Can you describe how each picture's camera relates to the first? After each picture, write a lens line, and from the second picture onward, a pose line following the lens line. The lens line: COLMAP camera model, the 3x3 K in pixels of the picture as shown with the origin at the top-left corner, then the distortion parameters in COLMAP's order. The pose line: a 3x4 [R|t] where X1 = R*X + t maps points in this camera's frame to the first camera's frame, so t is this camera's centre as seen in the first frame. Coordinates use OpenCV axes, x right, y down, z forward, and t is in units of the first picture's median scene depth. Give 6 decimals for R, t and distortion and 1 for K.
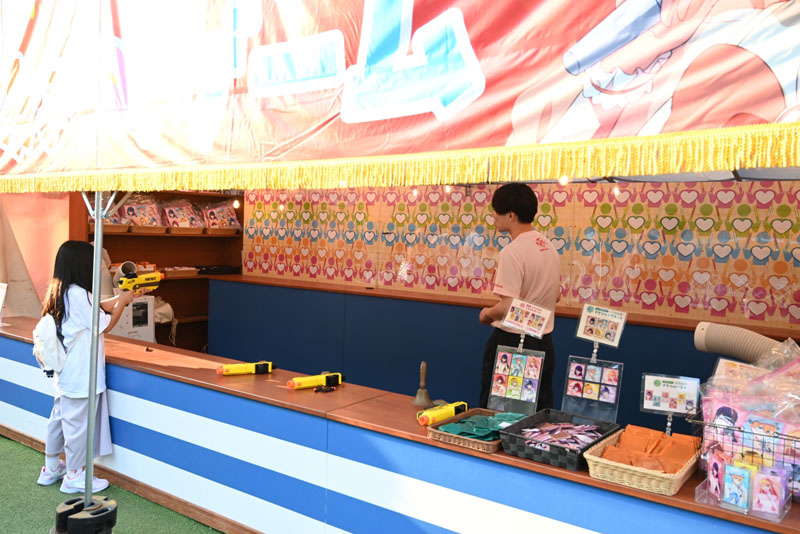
lens RADIAL K [[691.5, 0, 399.9], [0, 691.5, 266.7], [0, 0, 1]] dist [-0.007469, 0.000065]
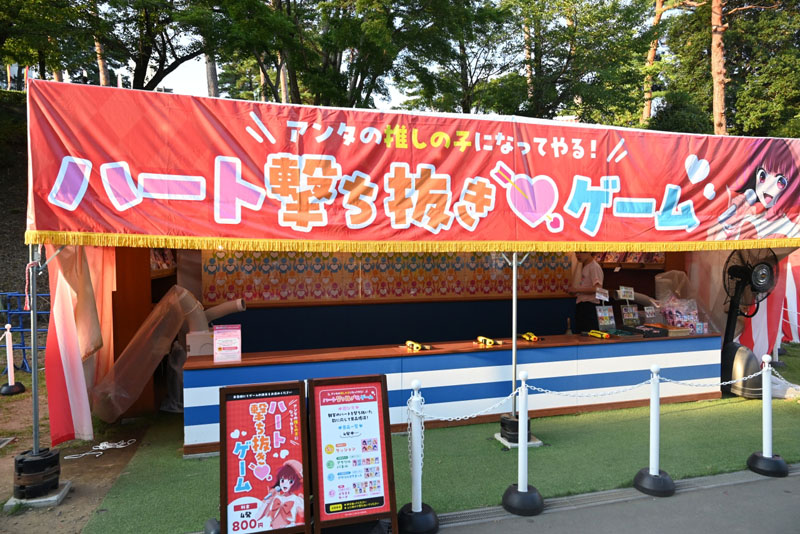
lens RADIAL K [[558.9, 0, 400.3], [0, 558.9, 268.2], [0, 0, 1]] dist [-0.002198, -0.000708]
pose [[0.571340, -0.058155, 0.818650, -2.982507], [0.065291, 0.997546, 0.025296, -0.195583], [-0.818112, 0.038998, 0.573735, 0.587531]]
